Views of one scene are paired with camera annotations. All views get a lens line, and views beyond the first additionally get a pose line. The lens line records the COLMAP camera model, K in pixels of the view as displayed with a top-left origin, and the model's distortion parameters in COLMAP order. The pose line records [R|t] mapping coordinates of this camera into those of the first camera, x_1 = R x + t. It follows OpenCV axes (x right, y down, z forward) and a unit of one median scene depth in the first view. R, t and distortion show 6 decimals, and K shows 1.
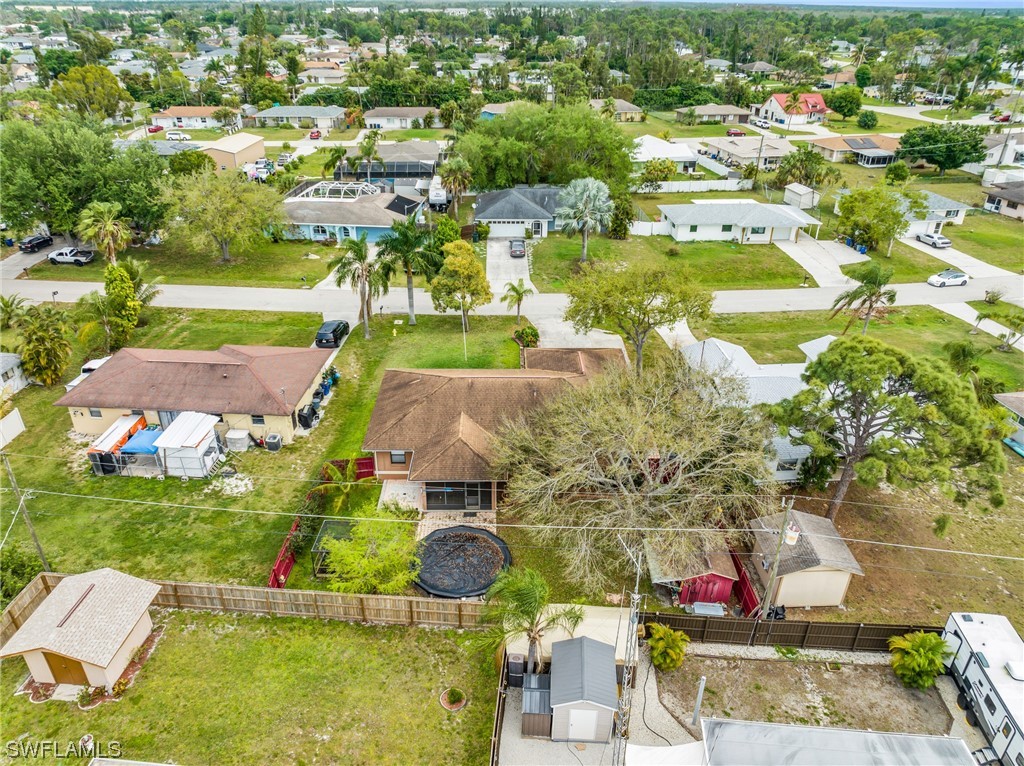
lens RADIAL K [[721.8, 0, 515.2], [0, 721.8, 383.6], [0, 0, 1]] dist [-0.041688, 0.009115]
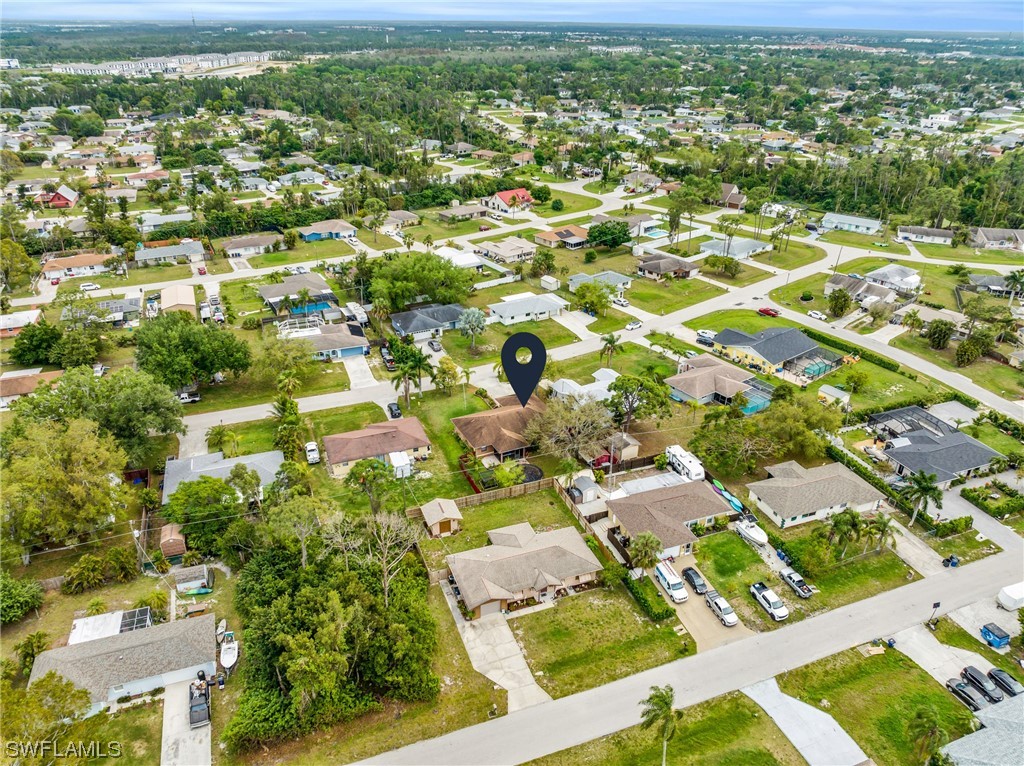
lens RADIAL K [[721.8, 0, 515.2], [0, 721.8, 383.6], [0, 0, 1]] dist [-0.041688, 0.009115]
pose [[0.903268, -0.197377, 0.380984, -0.683971], [0.204146, 0.978670, 0.023015, -0.115234], [-0.377400, 0.056987, 0.924295, -1.027049]]
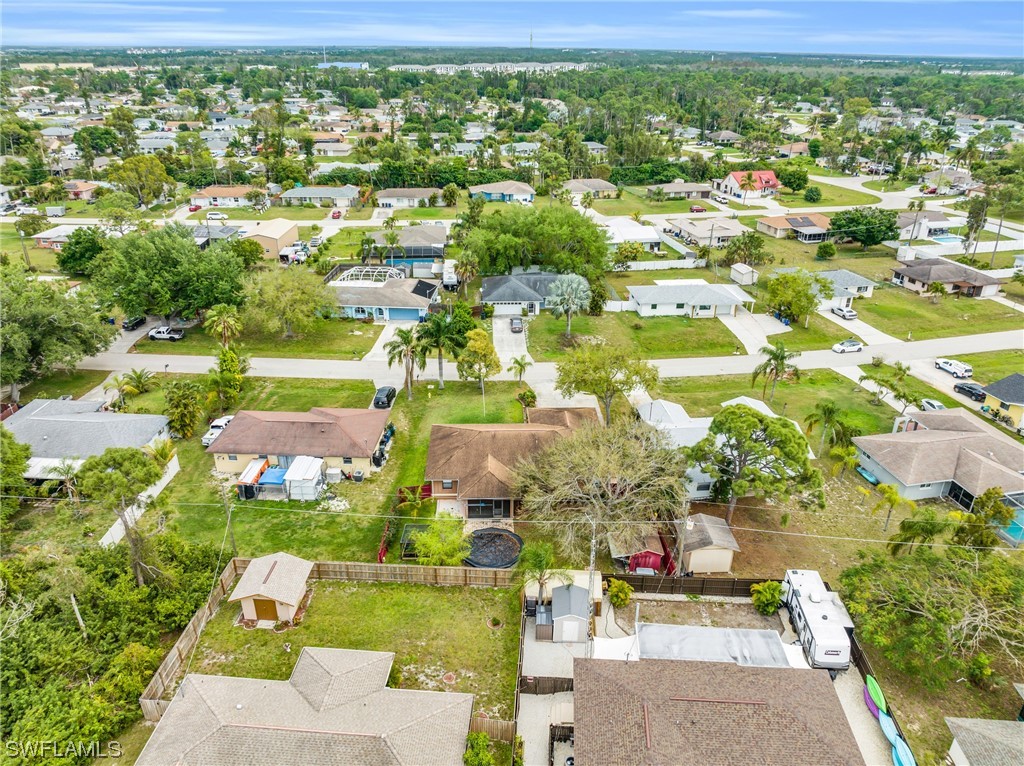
lens RADIAL K [[721.8, 0, 515.2], [0, 721.8, 383.6], [0, 0, 1]] dist [-0.041688, 0.009115]
pose [[0.999782, -0.009273, 0.018685, -0.030374], [0.010269, 0.998492, -0.053937, -0.017614], [-0.018157, 0.054117, 0.998369, -0.348605]]
